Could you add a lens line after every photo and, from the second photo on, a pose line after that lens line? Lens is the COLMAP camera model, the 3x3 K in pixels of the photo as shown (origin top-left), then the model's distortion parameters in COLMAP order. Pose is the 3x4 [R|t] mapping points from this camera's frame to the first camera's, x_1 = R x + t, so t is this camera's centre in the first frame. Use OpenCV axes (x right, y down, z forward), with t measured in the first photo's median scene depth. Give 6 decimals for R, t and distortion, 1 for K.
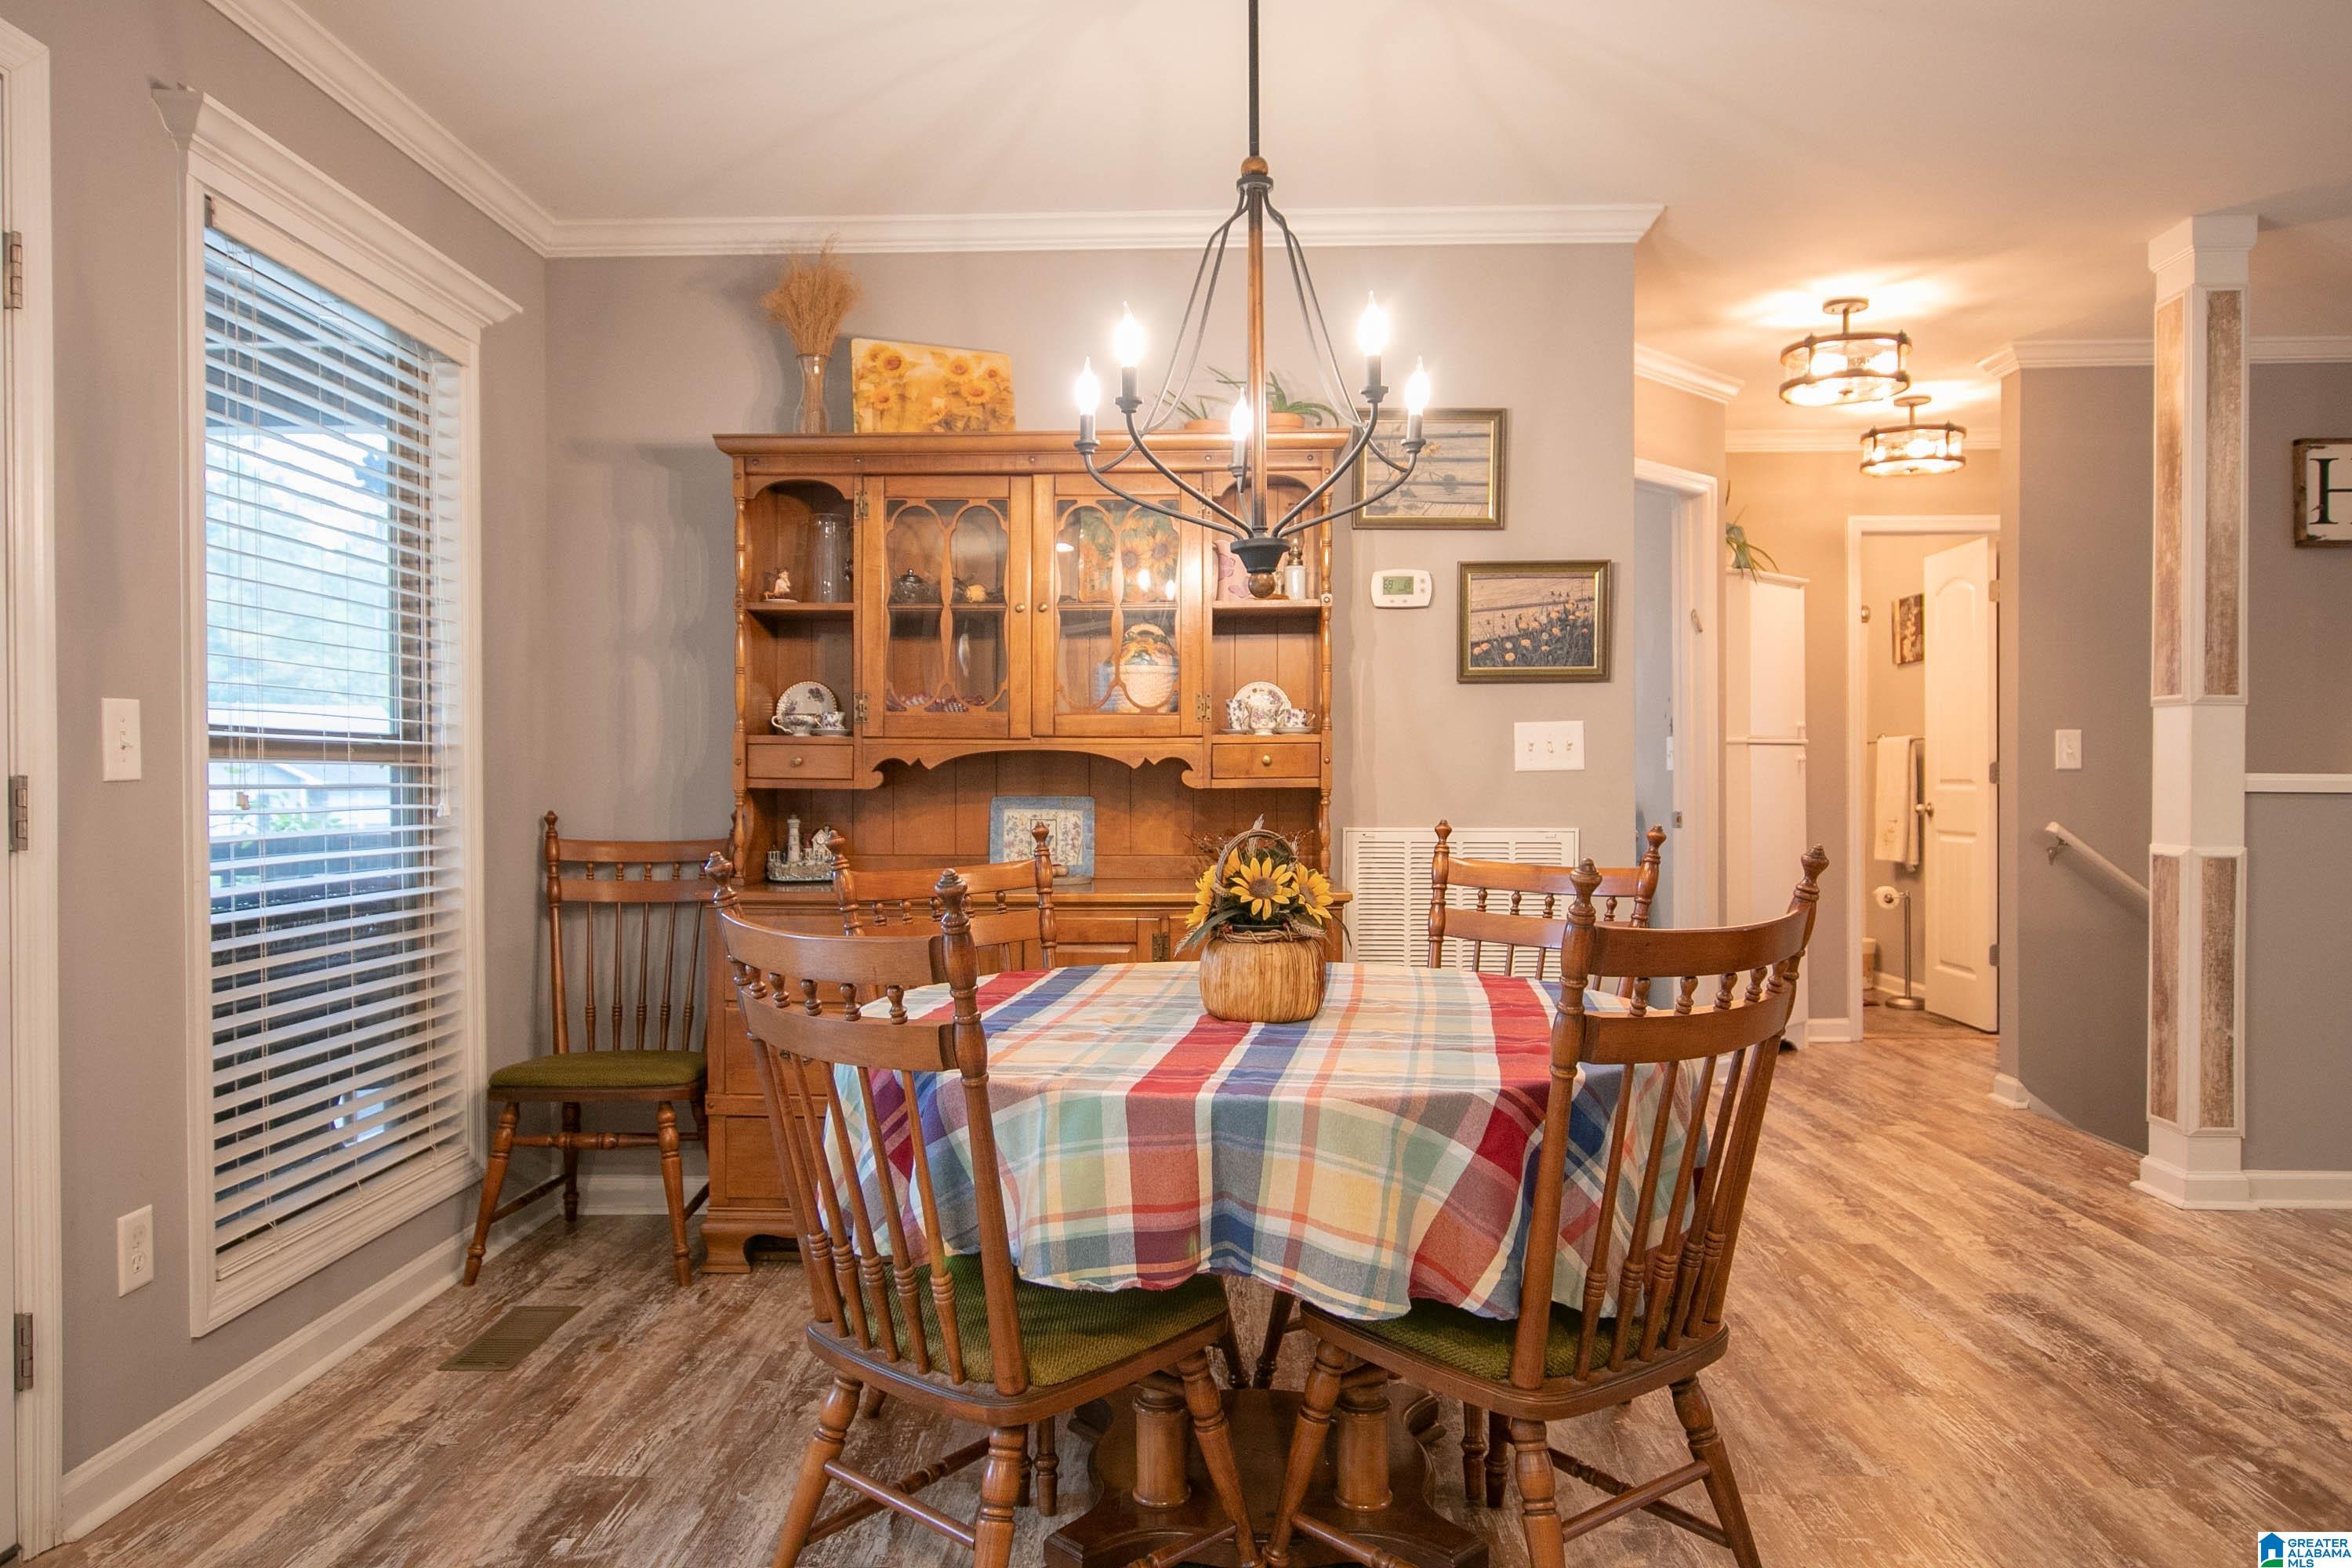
lens RADIAL K [[1579.2, 0, 1153.3], [0, 1579.2, 787.5], [0, 0, 1]] dist [-0.006620, 0.007789]
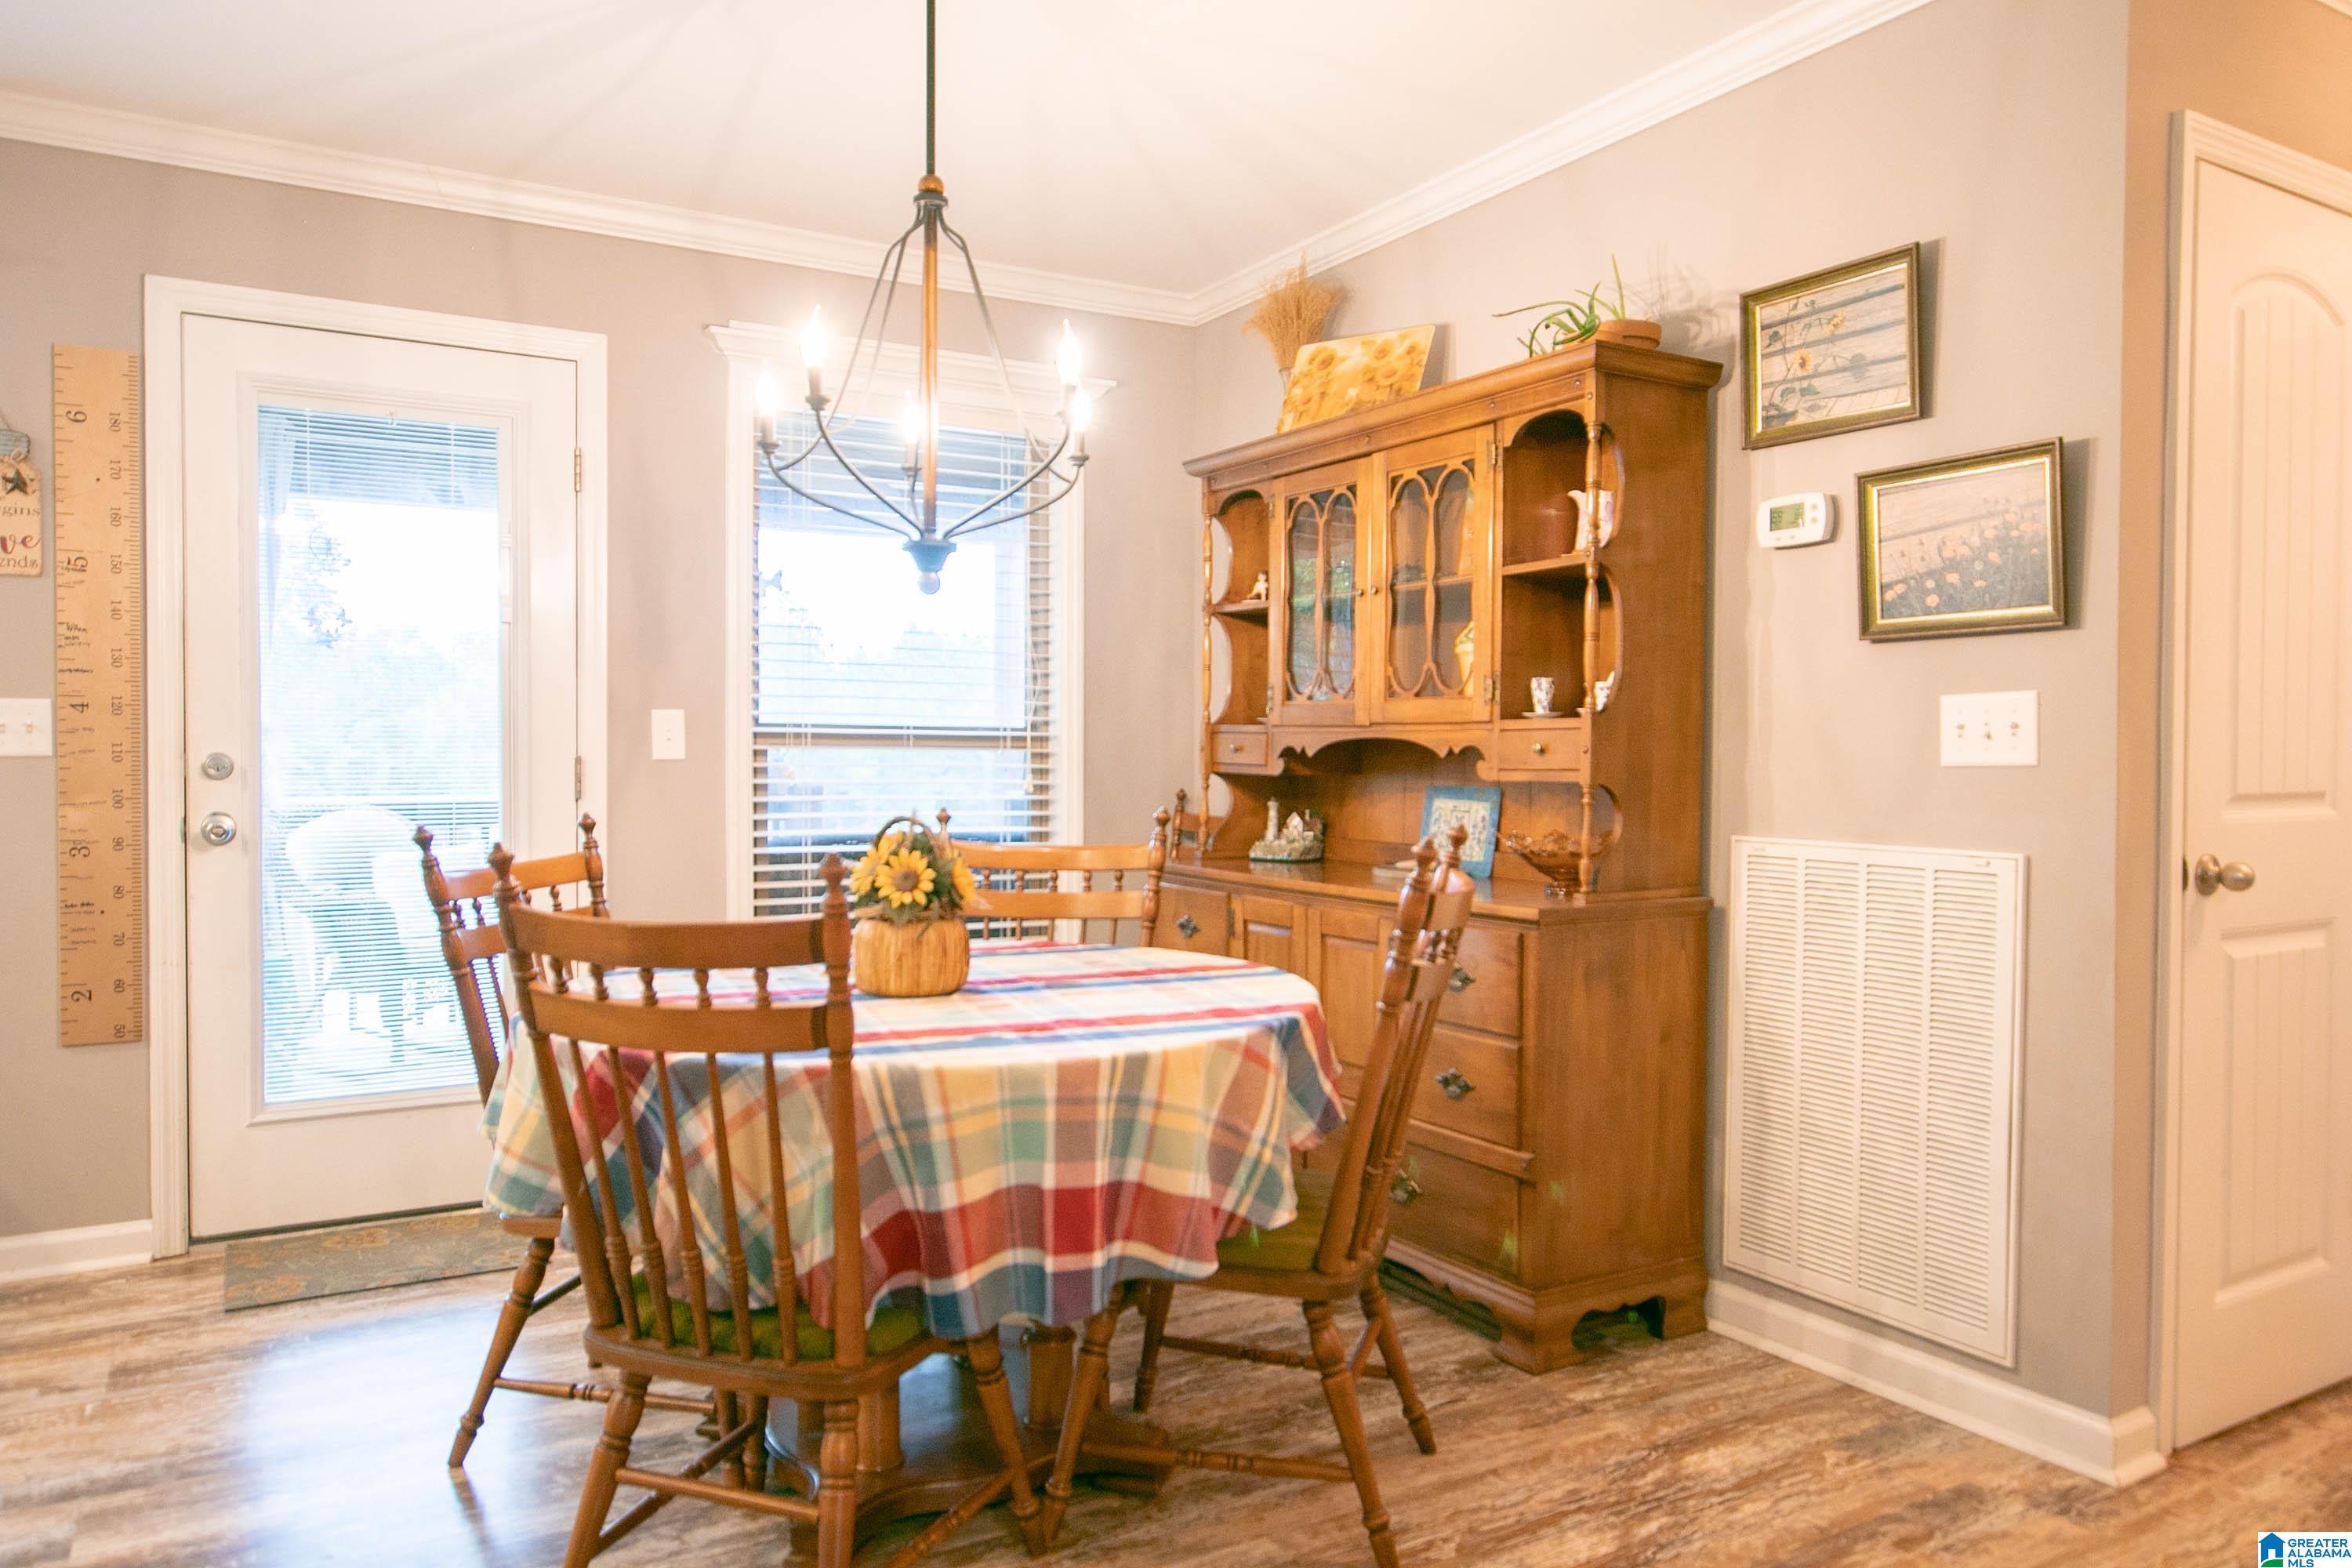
lens RADIAL K [[1579.2, 0, 1153.3], [0, 1579.2, 787.5], [0, 0, 1]] dist [-0.006620, 0.007789]
pose [[0.528112, 0.024659, -0.848816, 0.635320], [-0.014599, 0.999694, 0.019959, -0.009814], [0.849049, 0.001851, 0.528311, 0.347558]]
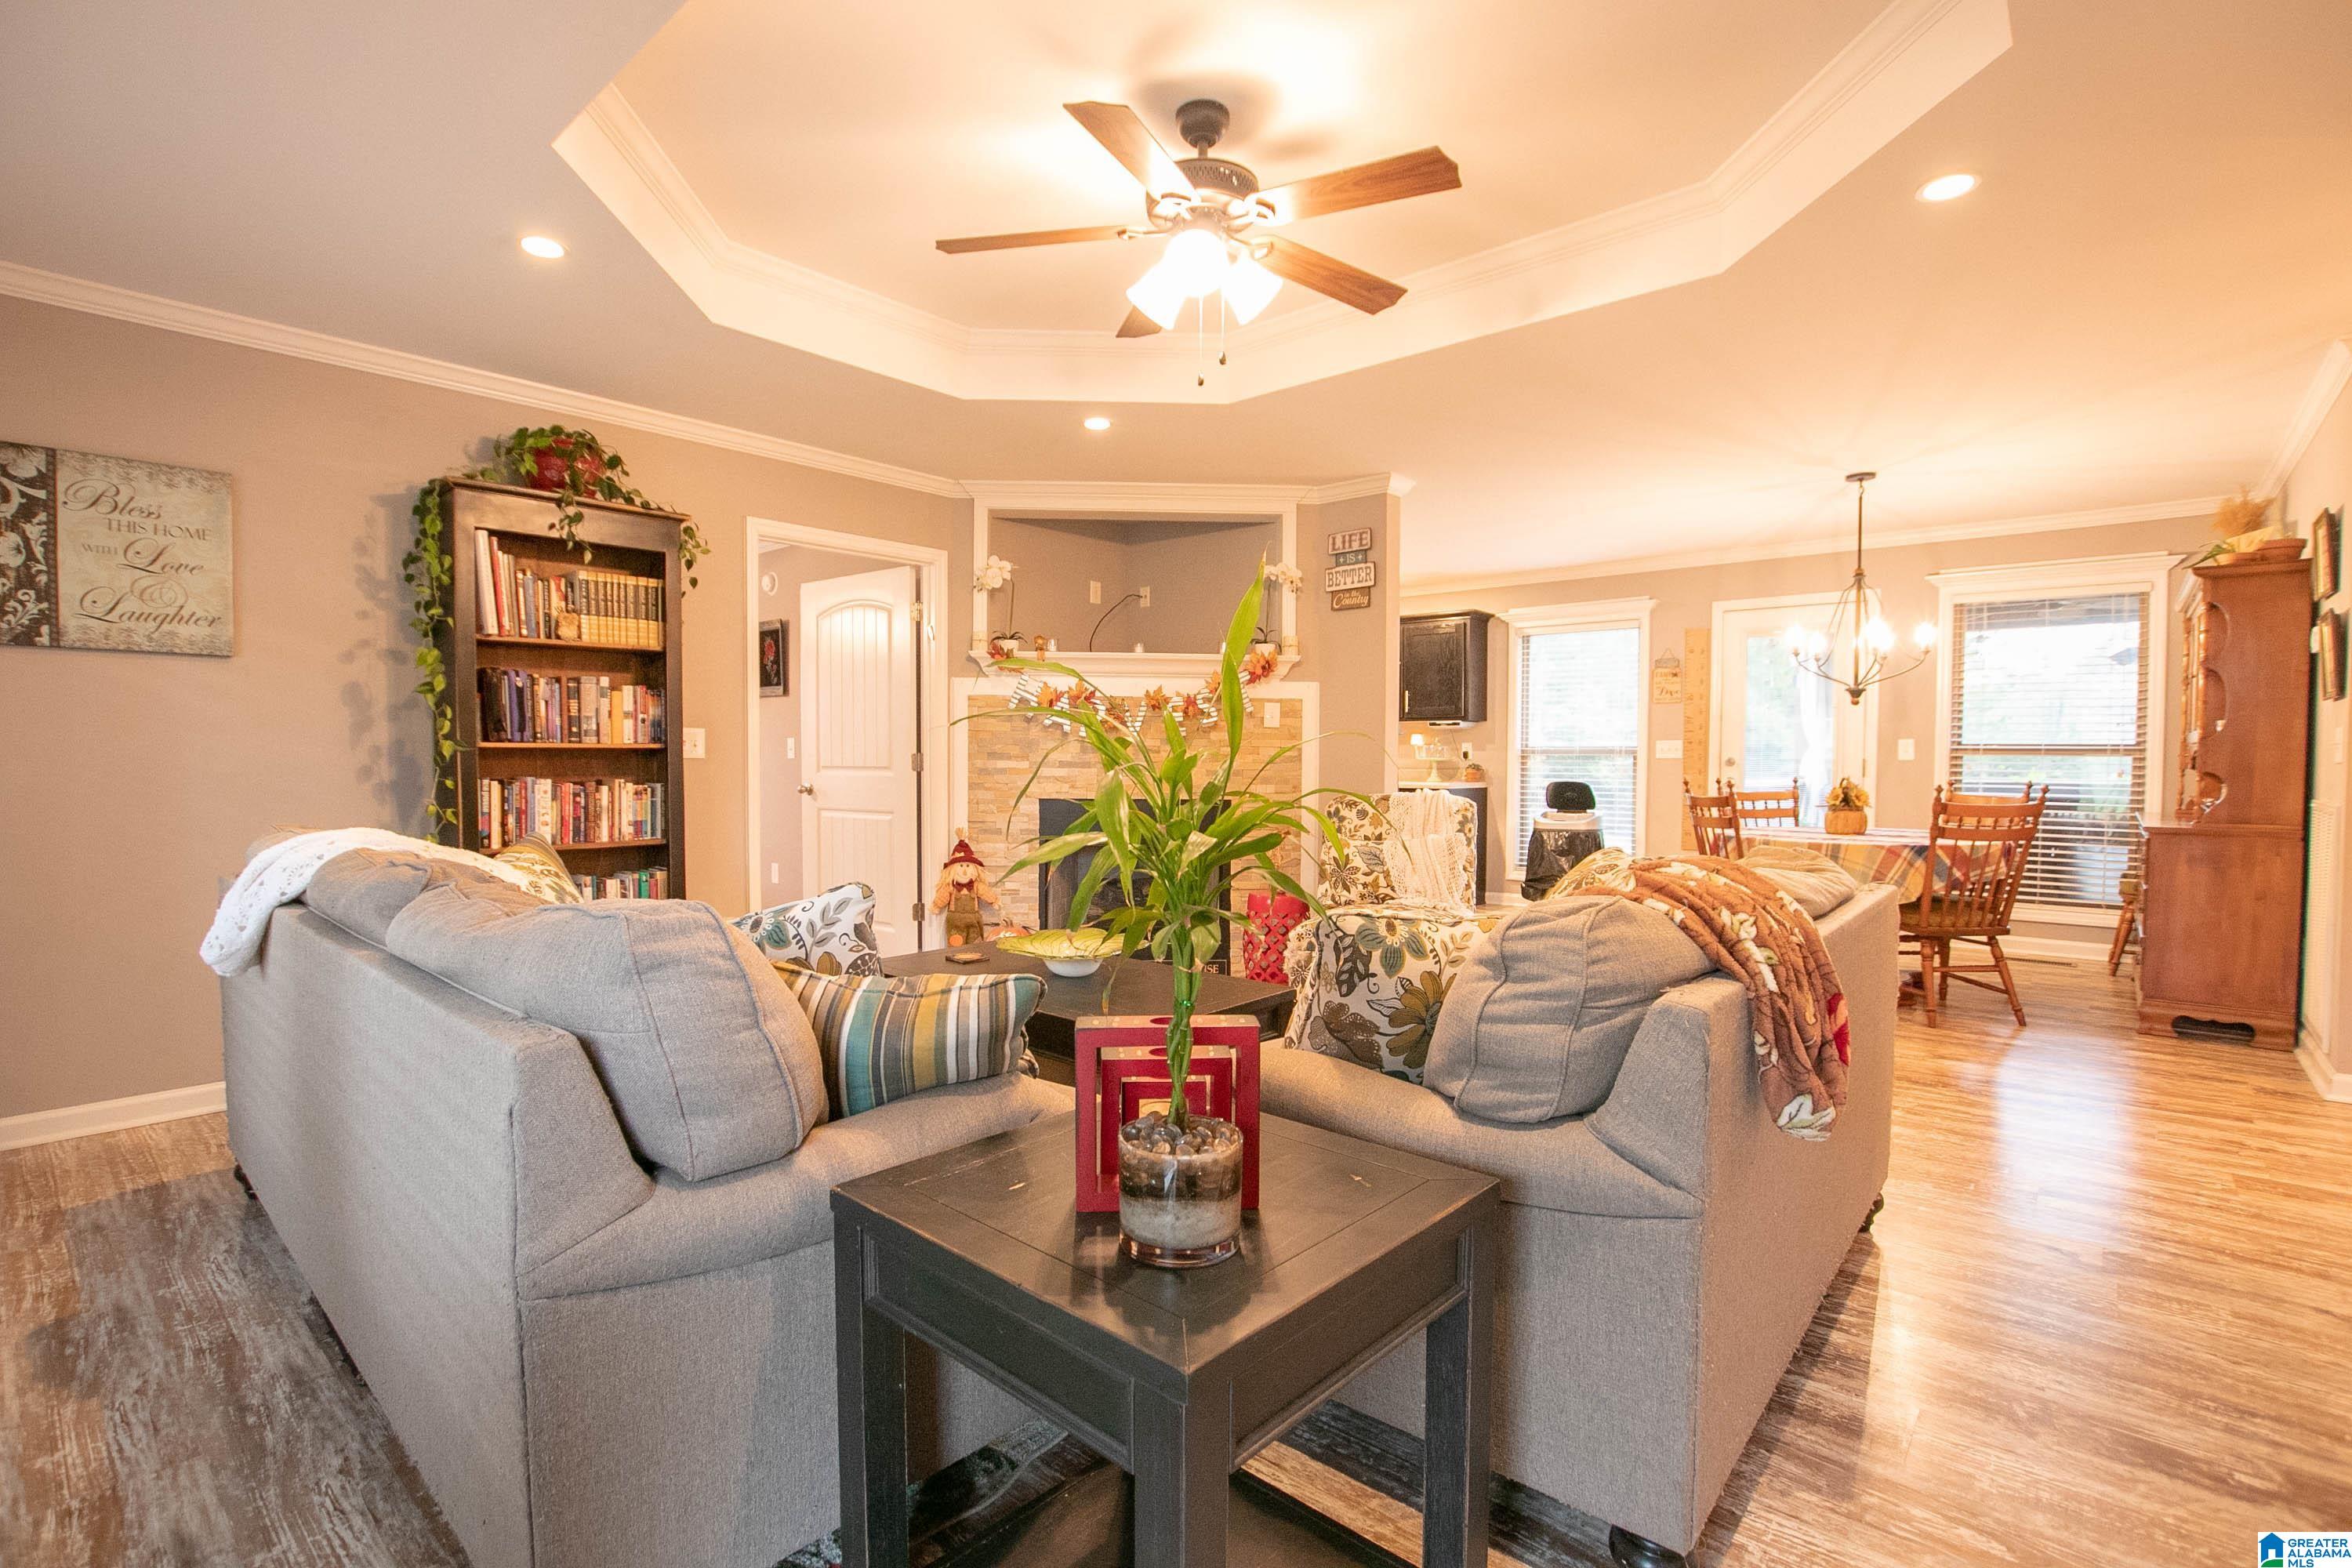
lens RADIAL K [[1090.9, 0, 1158.2], [0, 1090.9, 795.9], [0, 0, 1]] dist [-0.030246, 0.004509]
pose [[-0.645121, 0.032614, -0.763384, 1.625950], [-0.005342, 0.998872, 0.047190, -0.020121], [0.764062, 0.034521, -0.644219, 0.815120]]
